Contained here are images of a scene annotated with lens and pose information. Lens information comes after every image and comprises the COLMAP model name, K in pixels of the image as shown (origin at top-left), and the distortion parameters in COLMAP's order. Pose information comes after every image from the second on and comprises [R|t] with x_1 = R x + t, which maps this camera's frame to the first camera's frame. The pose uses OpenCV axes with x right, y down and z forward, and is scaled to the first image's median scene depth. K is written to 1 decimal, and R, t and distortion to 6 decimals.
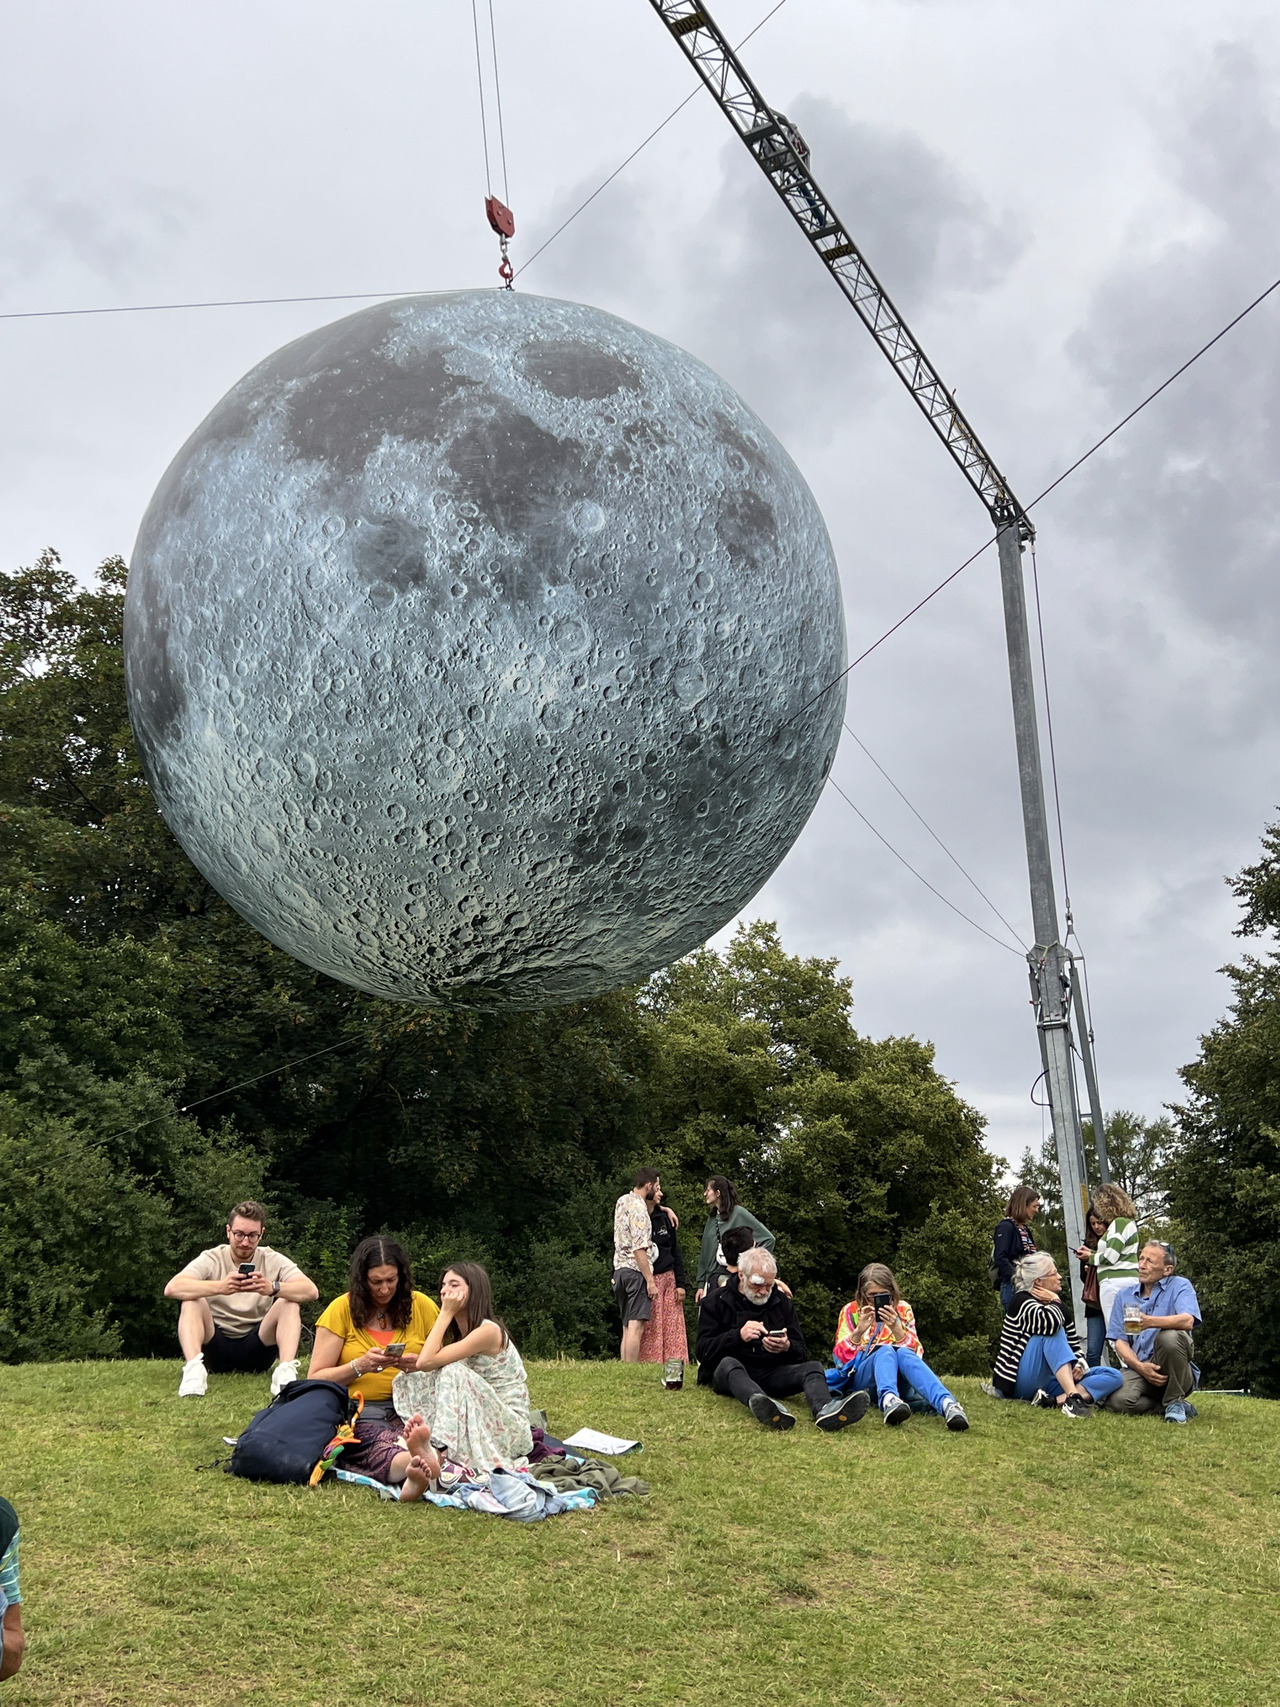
lens RADIAL K [[1889.9, 0, 640.0], [0, 1889.9, 853.5], [0, 0, 1]] dist [0.003594, -0.013407]
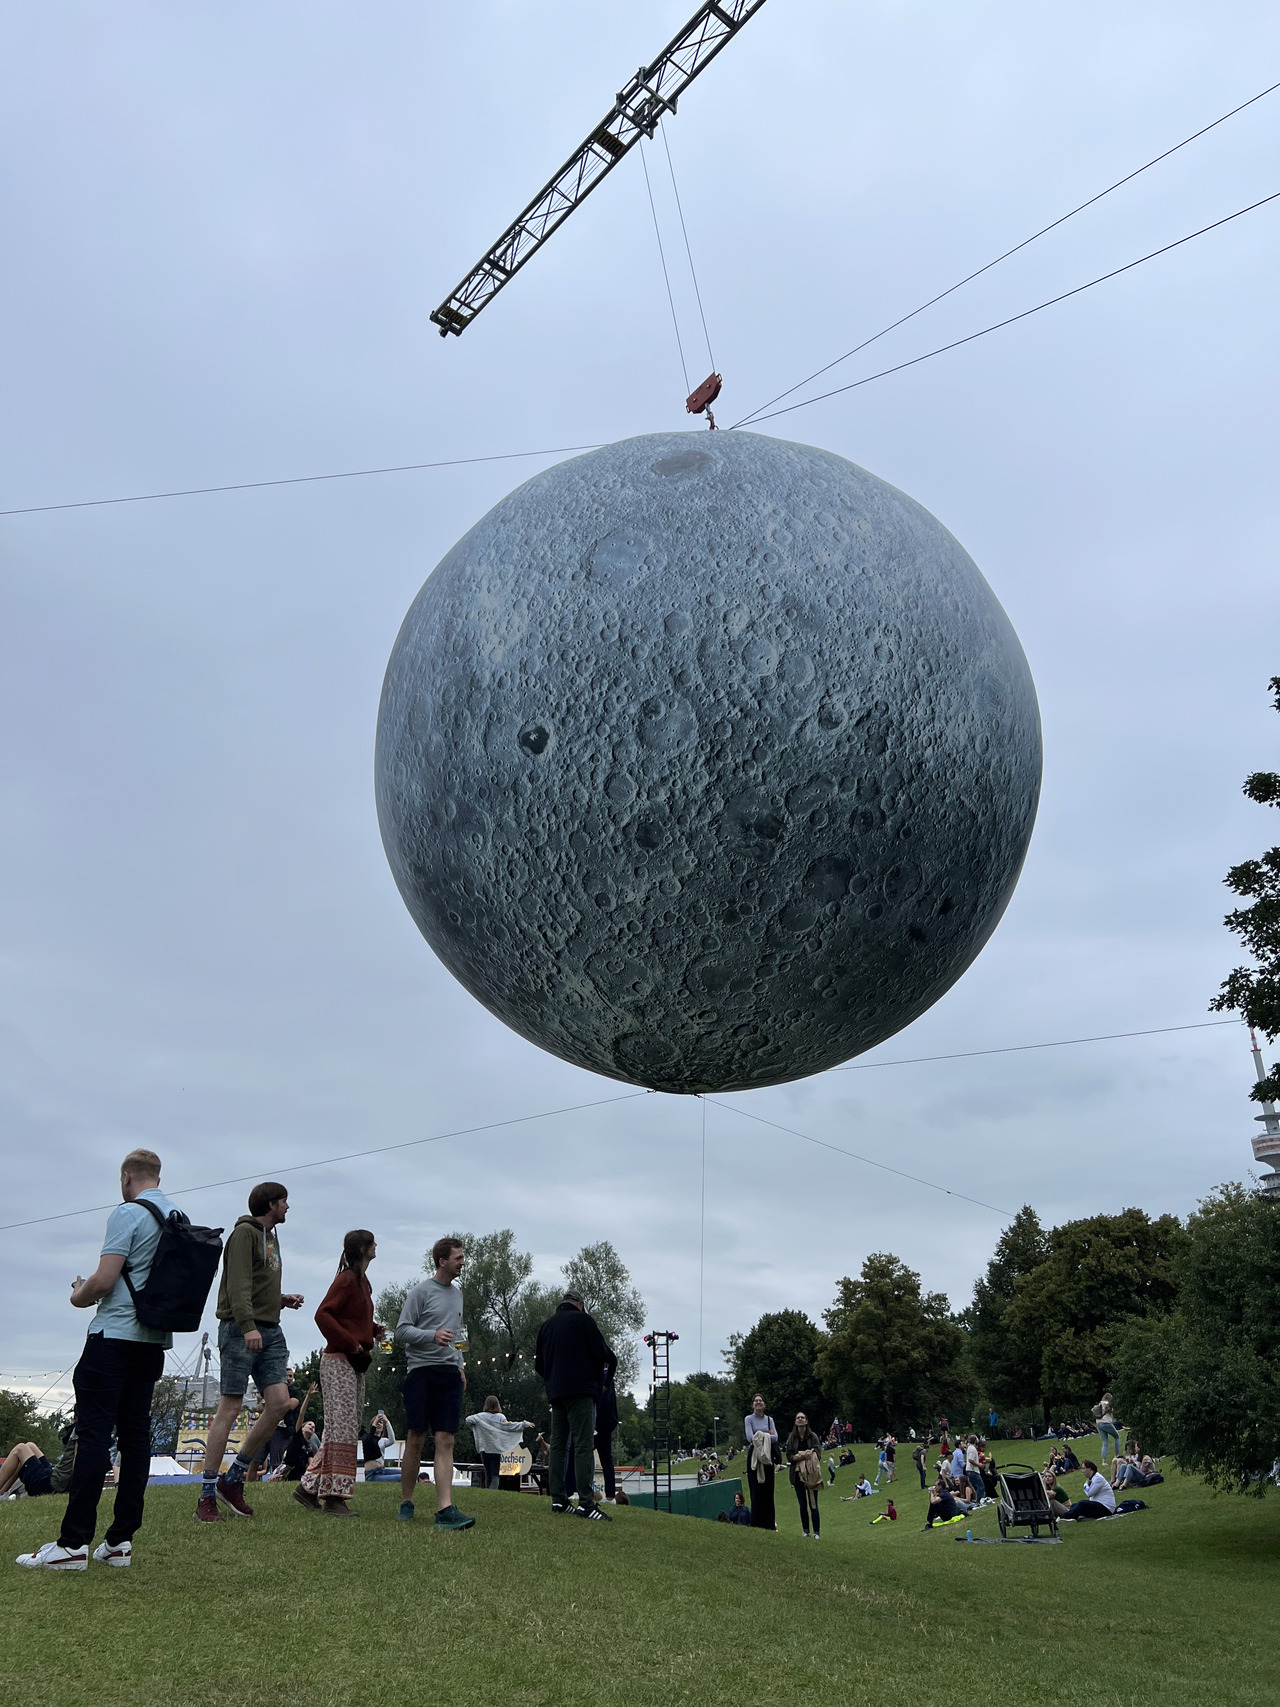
lens RADIAL K [[1320.4, 0, 640.0], [0, 1320.4, 853.5], [0, 0, 1]] dist [0.016926, -0.037856]
pose [[-0.401461, -0.369659, -0.837962, 0.644620], [0.287951, 0.817591, -0.498627, 0.358243], [0.869432, -0.441472, -0.221788, 1.278550]]
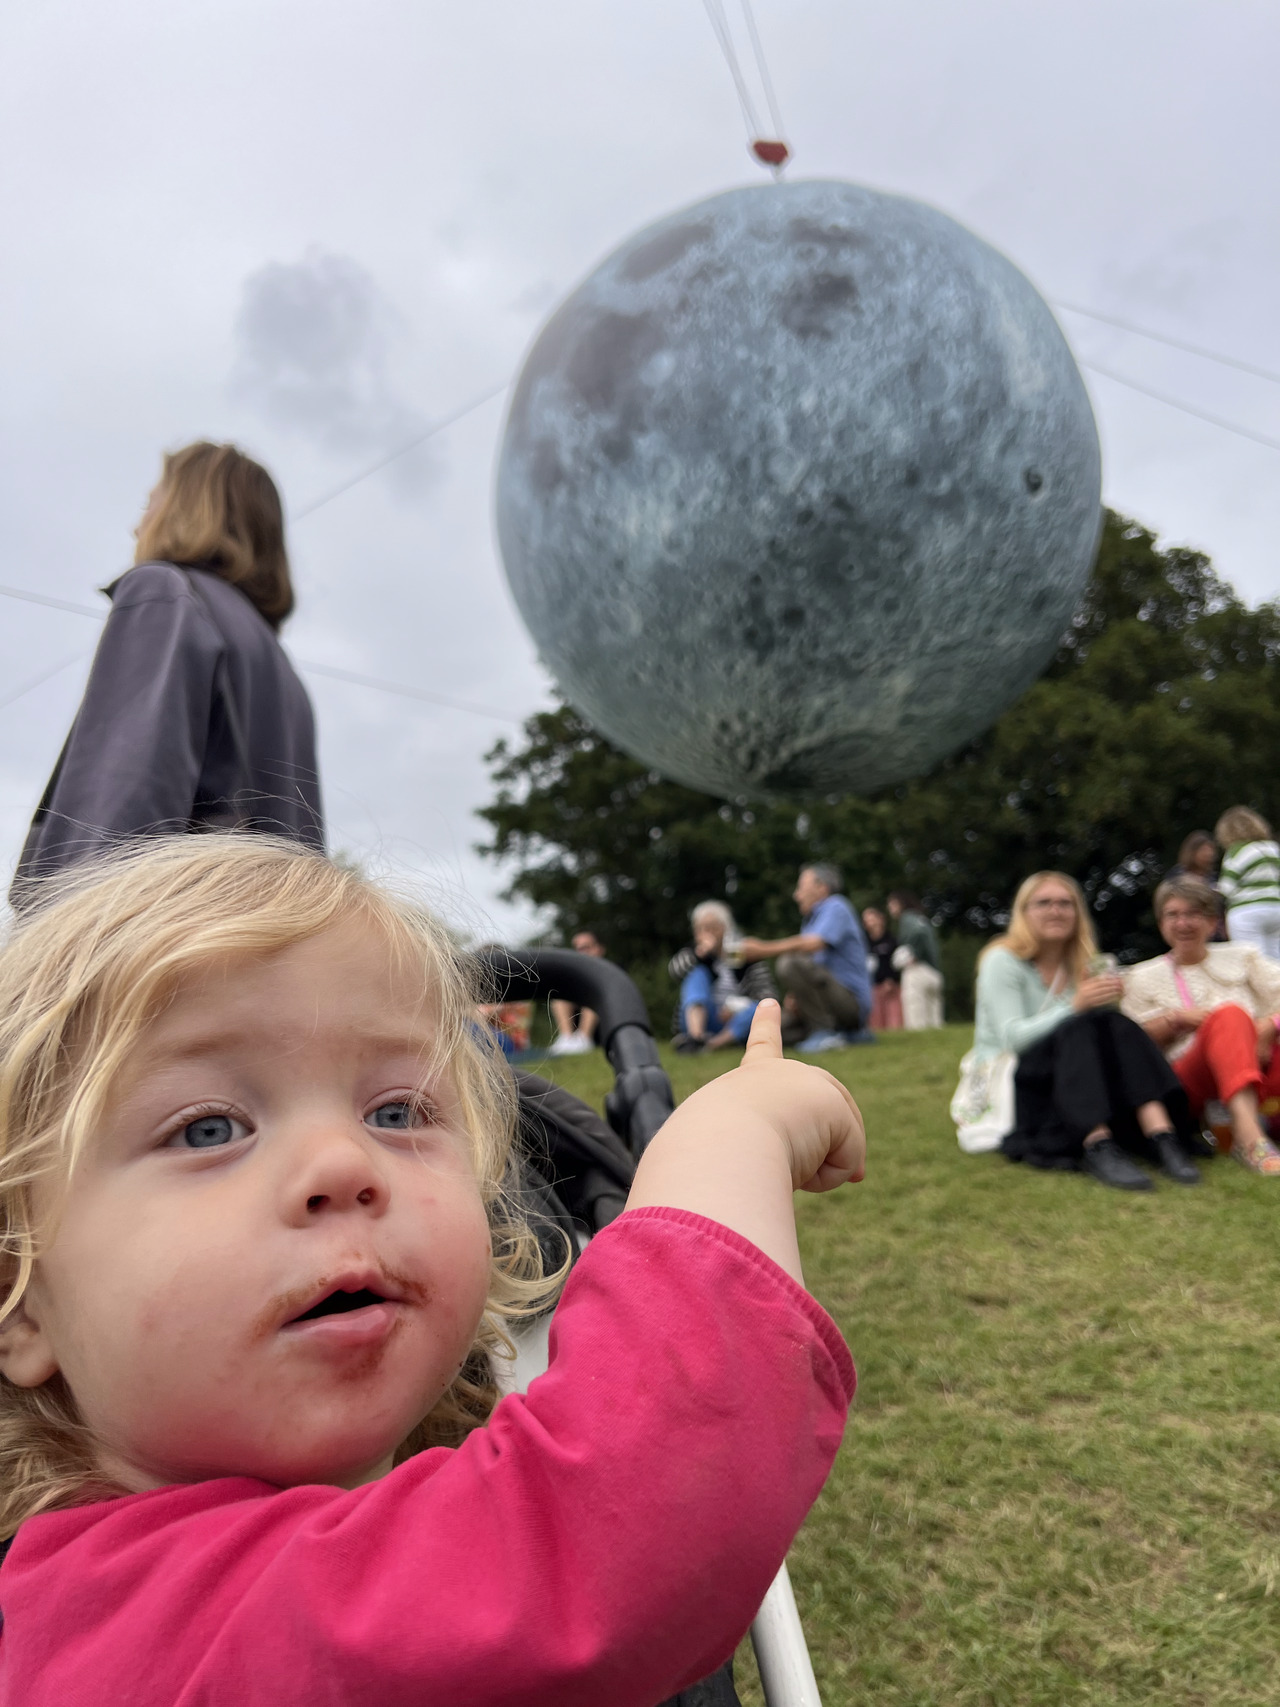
lens RADIAL K [[1320.4, 0, 640.0], [0, 1320.4, 853.5], [0, 0, 1]] dist [0.016926, -0.037856]
pose [[0.711301, -0.222024, -0.666900, 0.420381], [0.261225, 0.964345, -0.042432, 0.135676], [0.652542, -0.144029, 0.743938, 0.326790]]
